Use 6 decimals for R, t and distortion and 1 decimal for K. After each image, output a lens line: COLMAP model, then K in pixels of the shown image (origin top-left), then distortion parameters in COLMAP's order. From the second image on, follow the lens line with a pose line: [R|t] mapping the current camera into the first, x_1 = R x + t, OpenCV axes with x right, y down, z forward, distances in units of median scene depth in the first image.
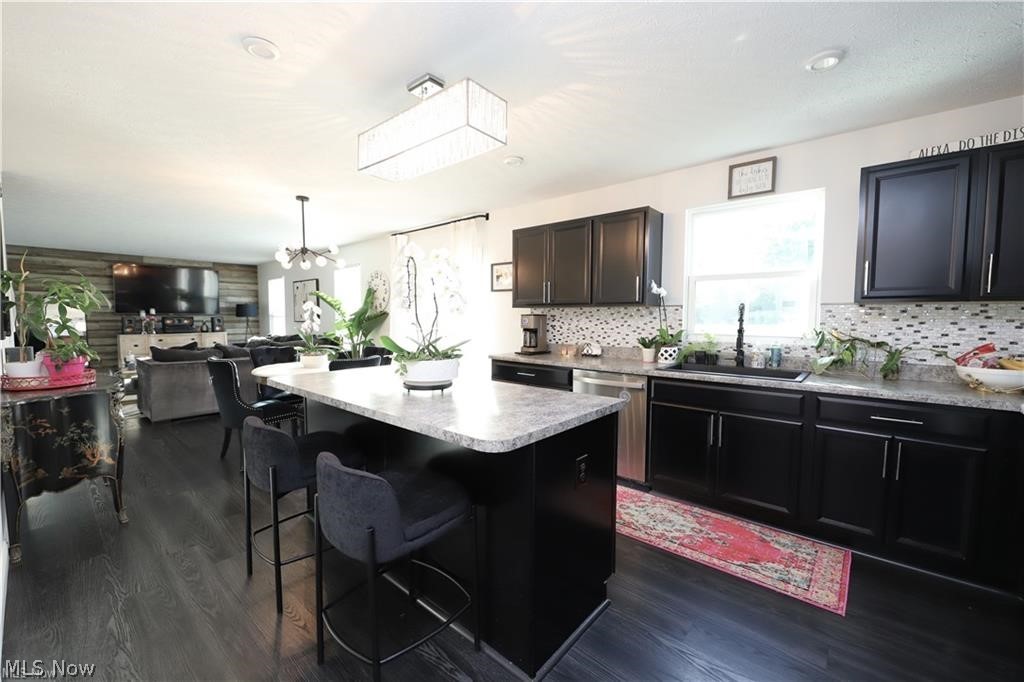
lens RADIAL K [[411.9, 0, 508.2], [0, 411.9, 341.7], [0, 0, 1]] dist [-0.000087, -0.000343]
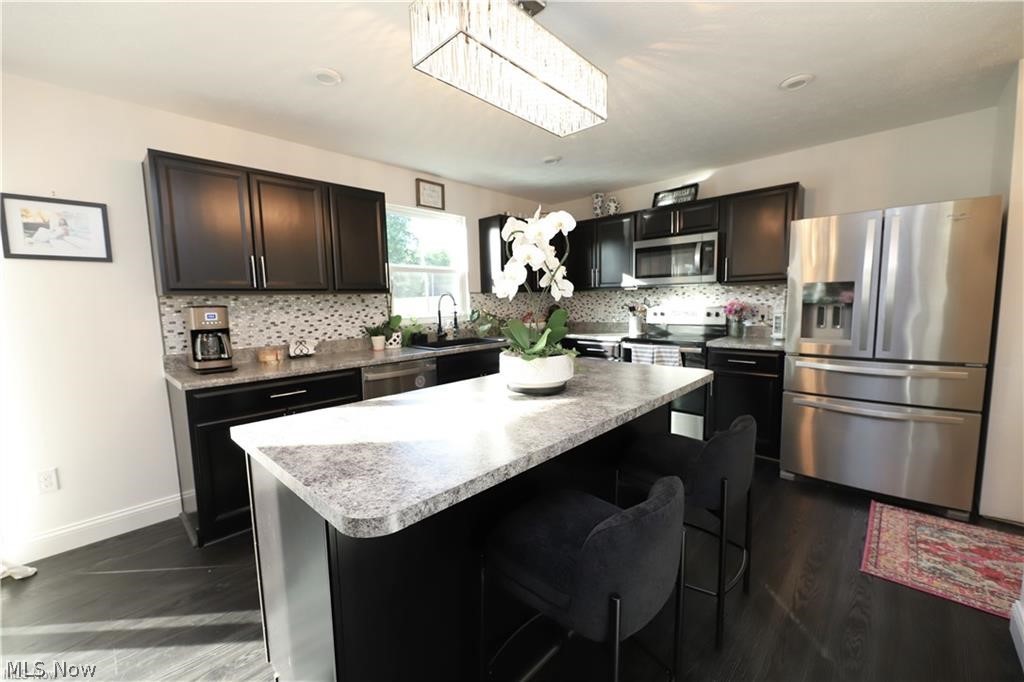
lens RADIAL K [[411.9, 0, 508.2], [0, 411.9, 341.7], [0, 0, 1]] dist [-0.000087, -0.000343]
pose [[0.040203, -0.102737, 0.993896, -0.612835], [0.091924, 0.990862, 0.098705, -0.038358], [-0.994954, 0.087394, 0.049279, 0.619887]]
